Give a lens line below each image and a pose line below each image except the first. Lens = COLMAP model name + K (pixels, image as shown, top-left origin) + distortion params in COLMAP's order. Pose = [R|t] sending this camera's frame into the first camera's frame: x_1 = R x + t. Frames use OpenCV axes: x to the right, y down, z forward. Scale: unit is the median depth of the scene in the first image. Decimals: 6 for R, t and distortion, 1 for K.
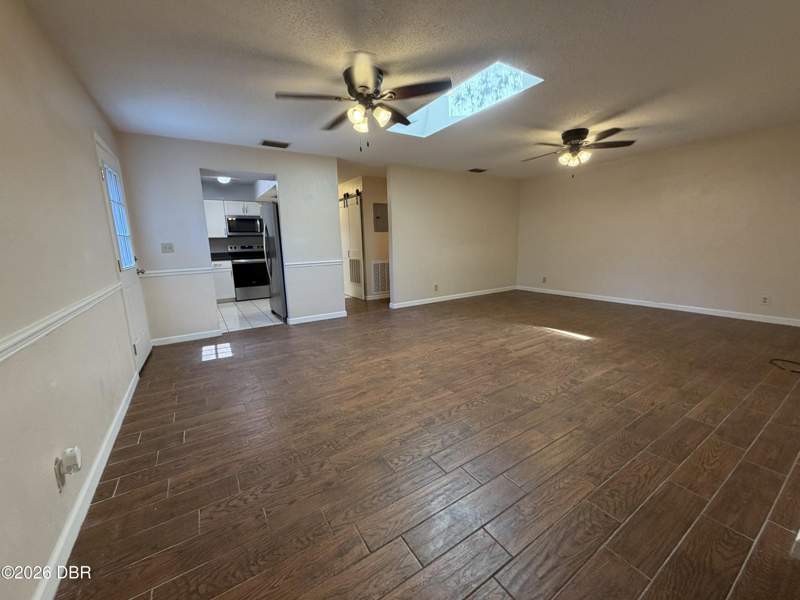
lens RADIAL K [[321.1, 0, 400.2], [0, 321.1, 303.7], [0, 0, 1]] dist [-0.001480, 0.000120]
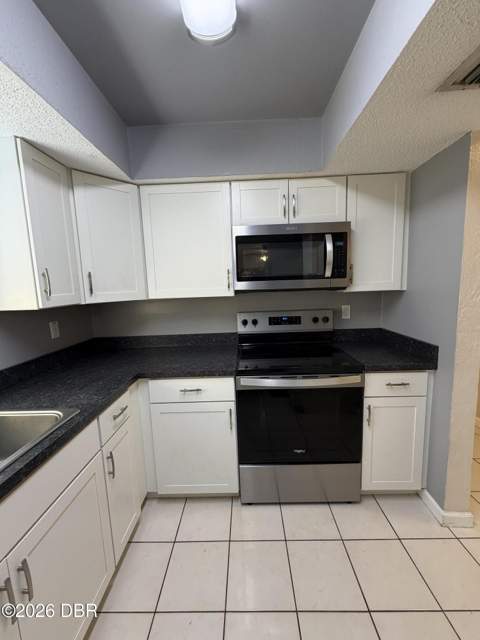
lens RADIAL K [[256.9, 0, 239.4], [0, 256.9, 317.0], [0, 0, 1]] dist [-0.001480, 0.000120]
pose [[0.829946, 0.062489, -0.554332, -0.458193], [-0.089608, 0.995736, -0.021914, -0.212799], [0.550599, 0.067860, 0.832007, 0.931401]]
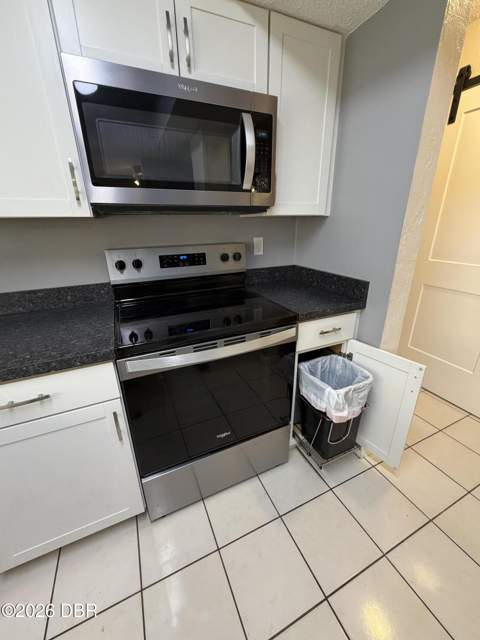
lens RADIAL K [[256.9, 0, 239.8], [0, 256.9, 318.5], [0, 0, 1]] dist [-0.001480, 0.000120]
pose [[0.989839, 0.056111, -0.130652, -0.513931], [-0.033416, 0.984909, 0.169818, -0.209892], [0.138209, -0.163726, 0.976776, 1.020047]]
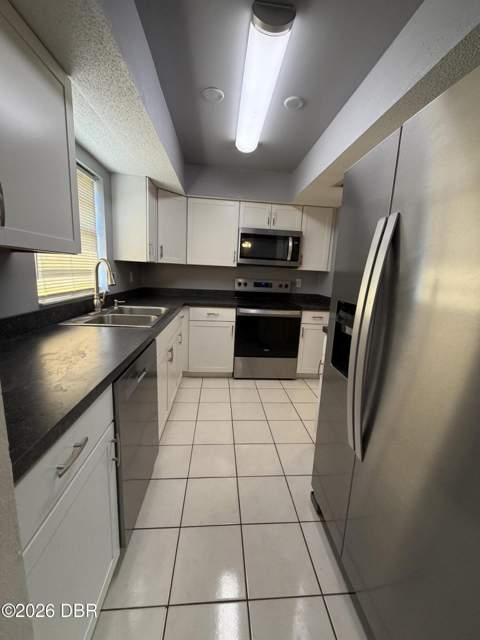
lens RADIAL K [[256.9, 0, 240.1], [0, 256.9, 318.2], [0, 0, 1]] dist [-0.001480, 0.000120]
pose [[0.881897, 0.149090, -0.447247, -0.369545], [-0.156714, 0.987438, 0.020148, -0.148275], [0.444632, 0.052321, 0.894184, 0.704402]]
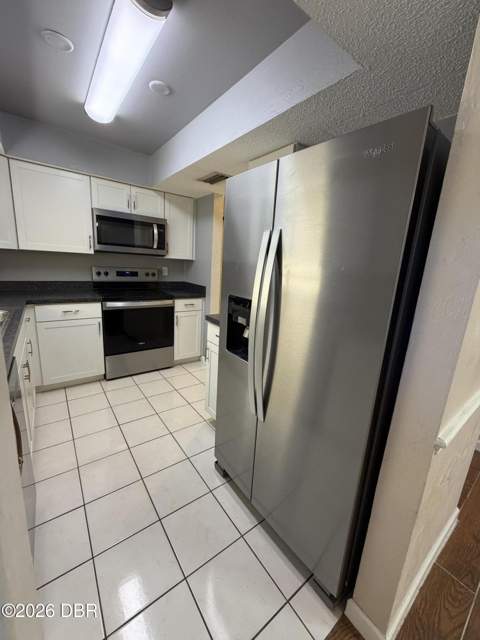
lens RADIAL K [[256.9, 0, 241.4], [0, 256.9, 318.3], [0, 0, 1]] dist [-0.001480, 0.000120]
pose [[0.993092, 0.065597, 0.097288, -0.406009], [-0.068051, 0.997437, 0.022119, -0.154885], [-0.095588, -0.028587, 0.995010, 0.684559]]
